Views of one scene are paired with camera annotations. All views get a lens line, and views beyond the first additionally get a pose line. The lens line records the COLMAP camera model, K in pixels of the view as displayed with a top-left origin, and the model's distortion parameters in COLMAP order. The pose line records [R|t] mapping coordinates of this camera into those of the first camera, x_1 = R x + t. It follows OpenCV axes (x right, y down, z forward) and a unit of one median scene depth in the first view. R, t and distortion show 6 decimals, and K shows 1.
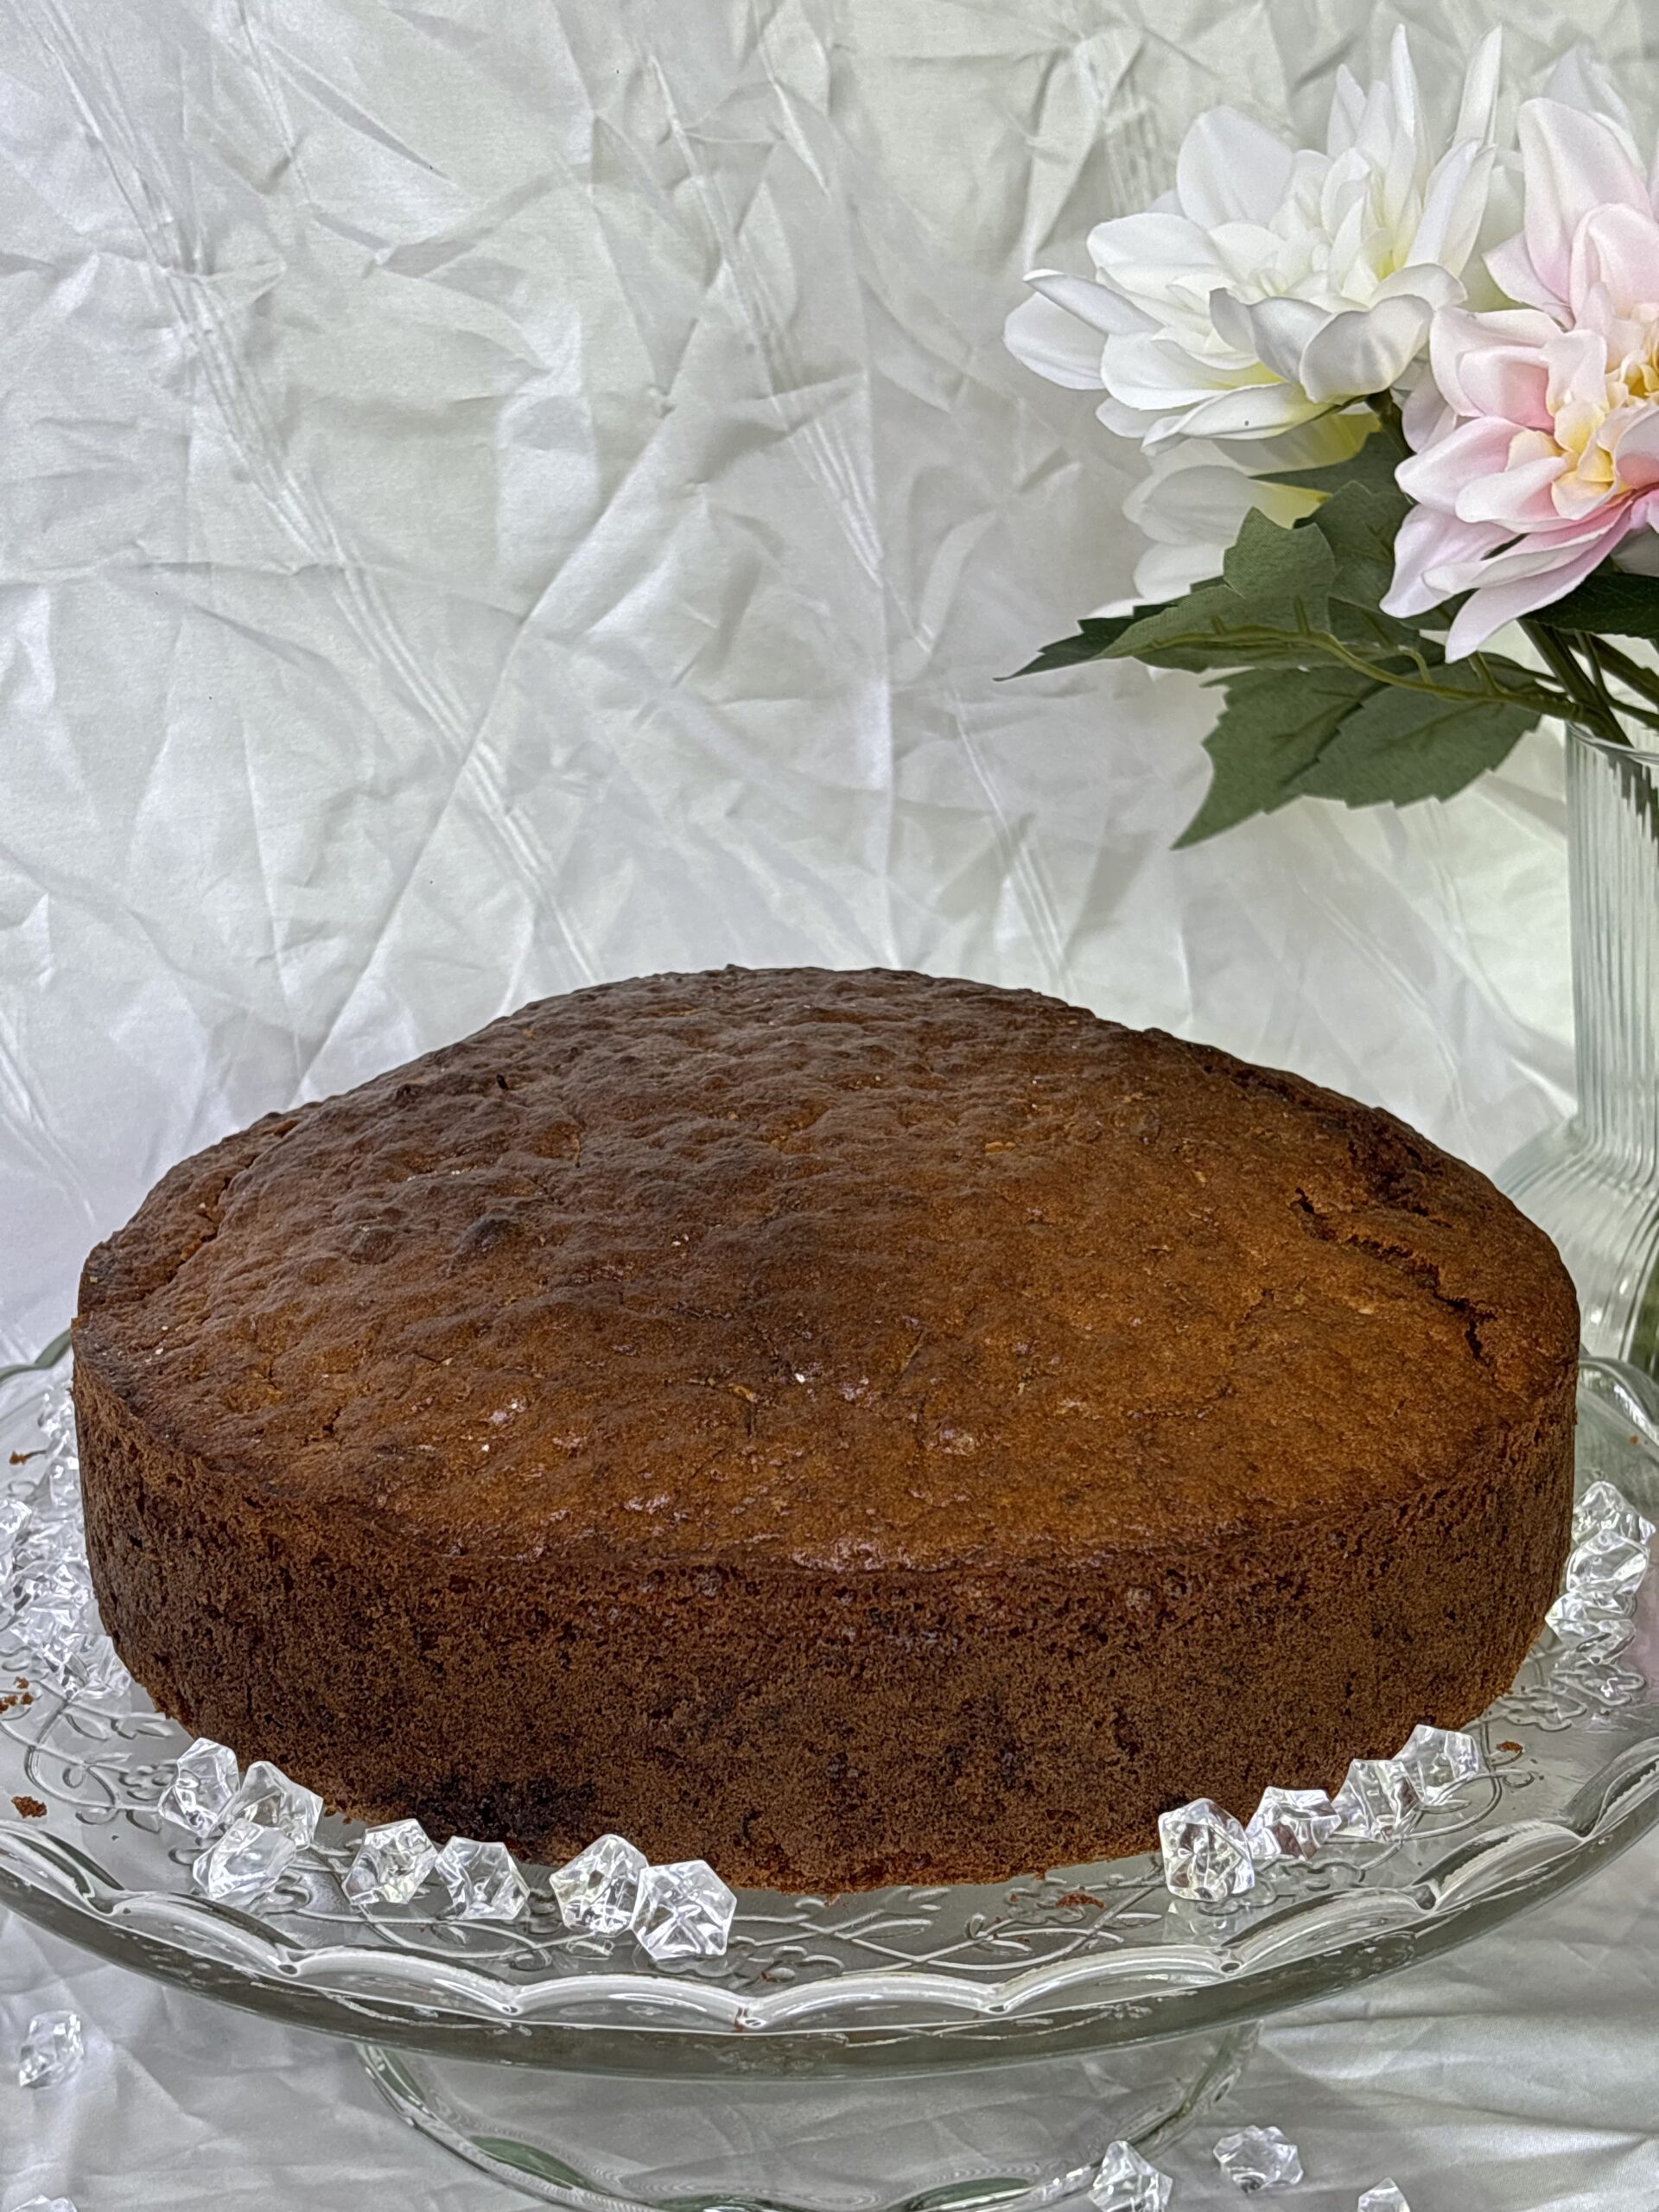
lens RADIAL K [[3742.0, 0, 829.5], [0, 3742.0, 1106.0], [0, 0, 1]] dist [0.160810, -1.116941]
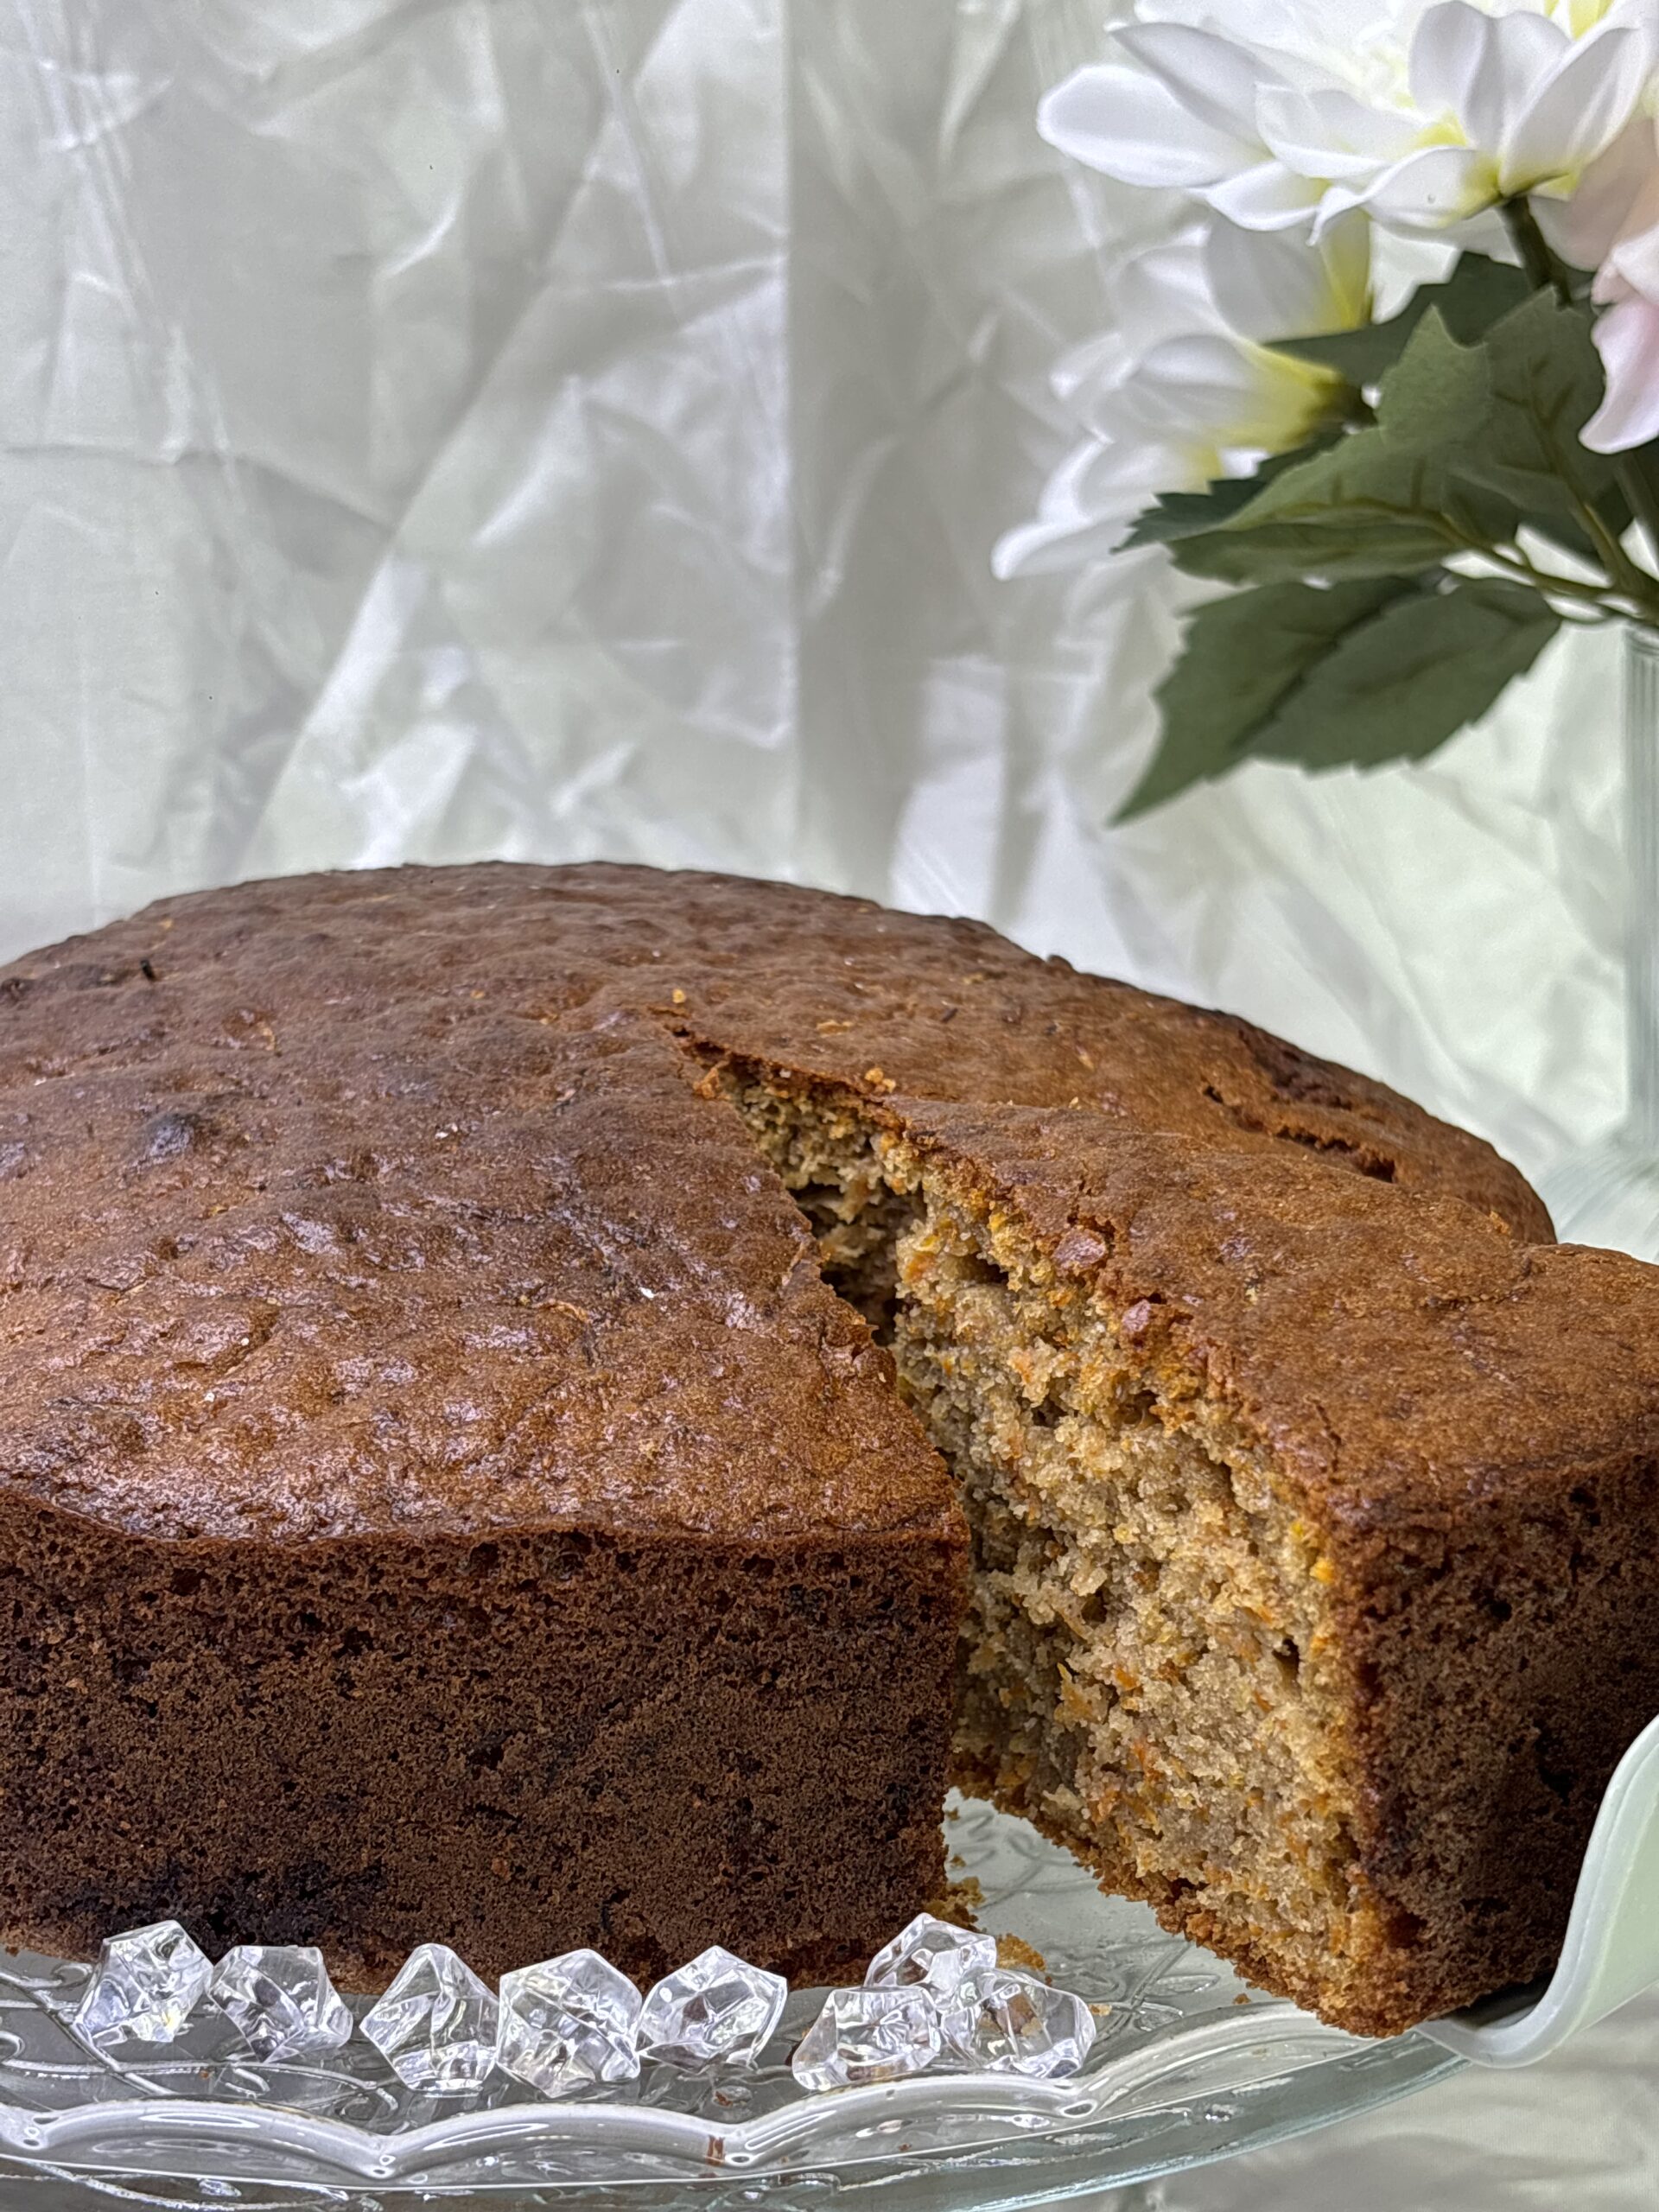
lens RADIAL K [[3742.0, 0, 829.5], [0, 3742.0, 1106.0], [0, 0, 1]] dist [0.160810, -1.116941]
pose [[0.982757, -0.011532, 0.184541, -0.108622], [0.025585, 0.996933, -0.073958, 0.093639], [-0.183122, 0.077404, 0.980038, 0.289007]]
